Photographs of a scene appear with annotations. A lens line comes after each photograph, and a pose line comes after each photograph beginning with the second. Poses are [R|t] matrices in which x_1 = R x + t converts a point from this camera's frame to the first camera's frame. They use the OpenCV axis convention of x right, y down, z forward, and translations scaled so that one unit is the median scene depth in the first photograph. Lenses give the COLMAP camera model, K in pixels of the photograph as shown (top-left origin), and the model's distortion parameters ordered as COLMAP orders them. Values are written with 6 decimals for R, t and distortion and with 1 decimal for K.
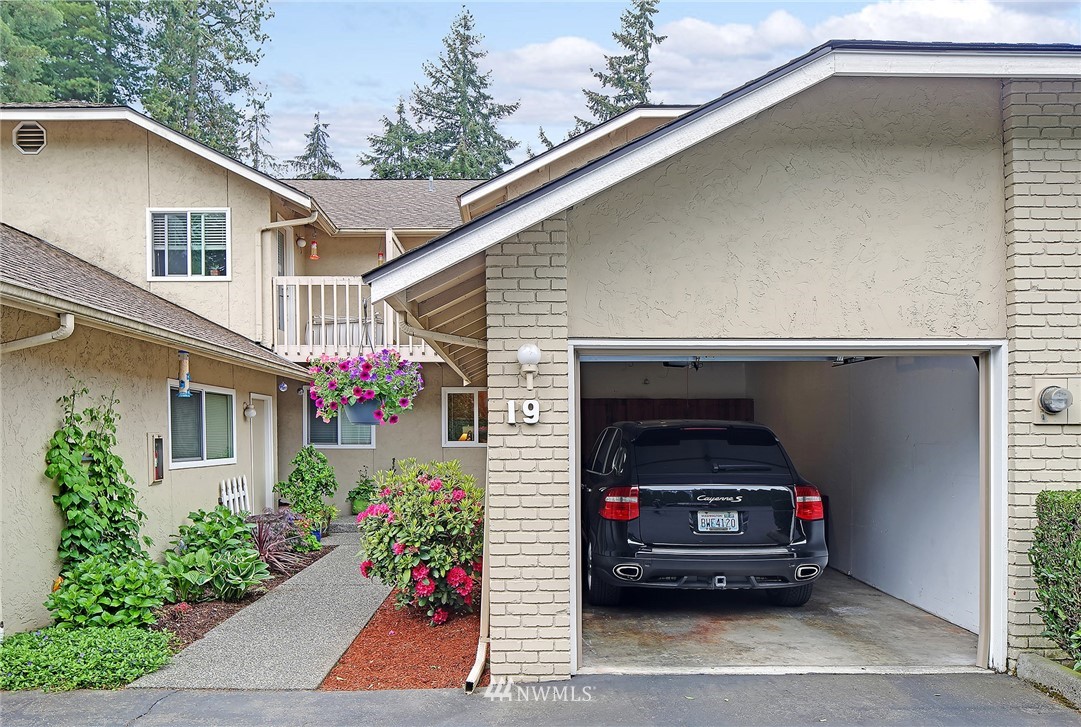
lens RADIAL K [[749.2, 0, 541.9], [0, 749.2, 400.9], [0, 0, 1]] dist [-0.010172, -0.000318]
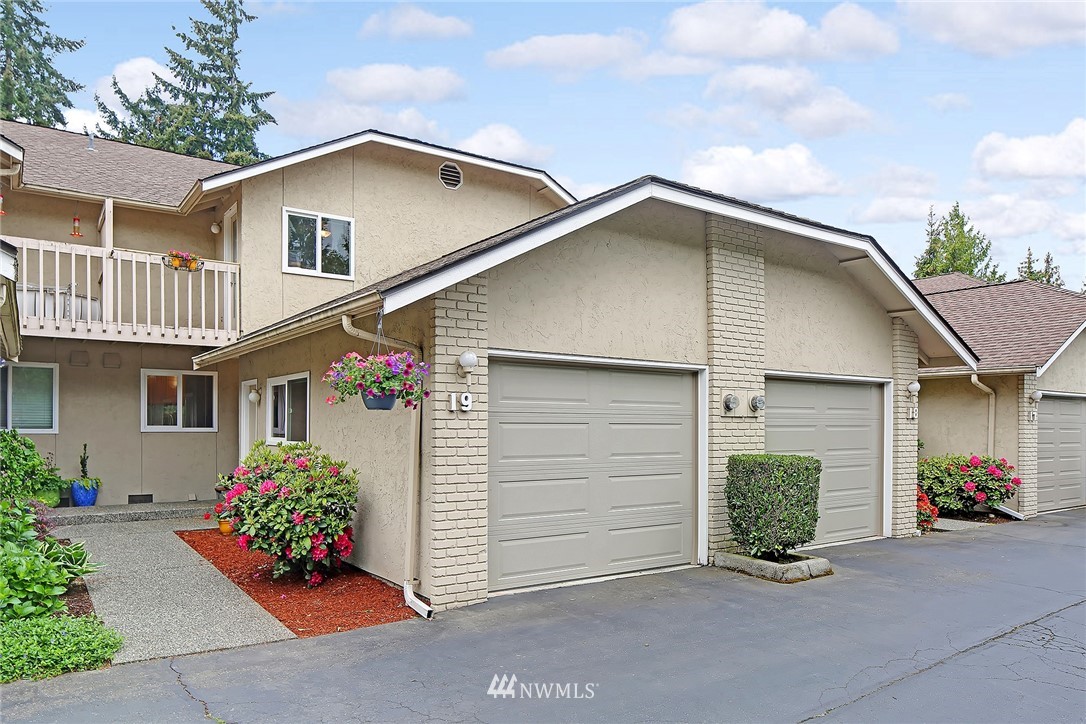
lens RADIAL K [[752.7, 0, 542.9], [0, 752.7, 362.2], [0, 0, 1]] dist [-0.010172, -0.000318]
pose [[0.816530, 0.054351, 0.574739, -0.648252], [-0.033792, 0.998351, -0.046402, 0.001249], [-0.576314, 0.018467, 0.817020, -0.165860]]
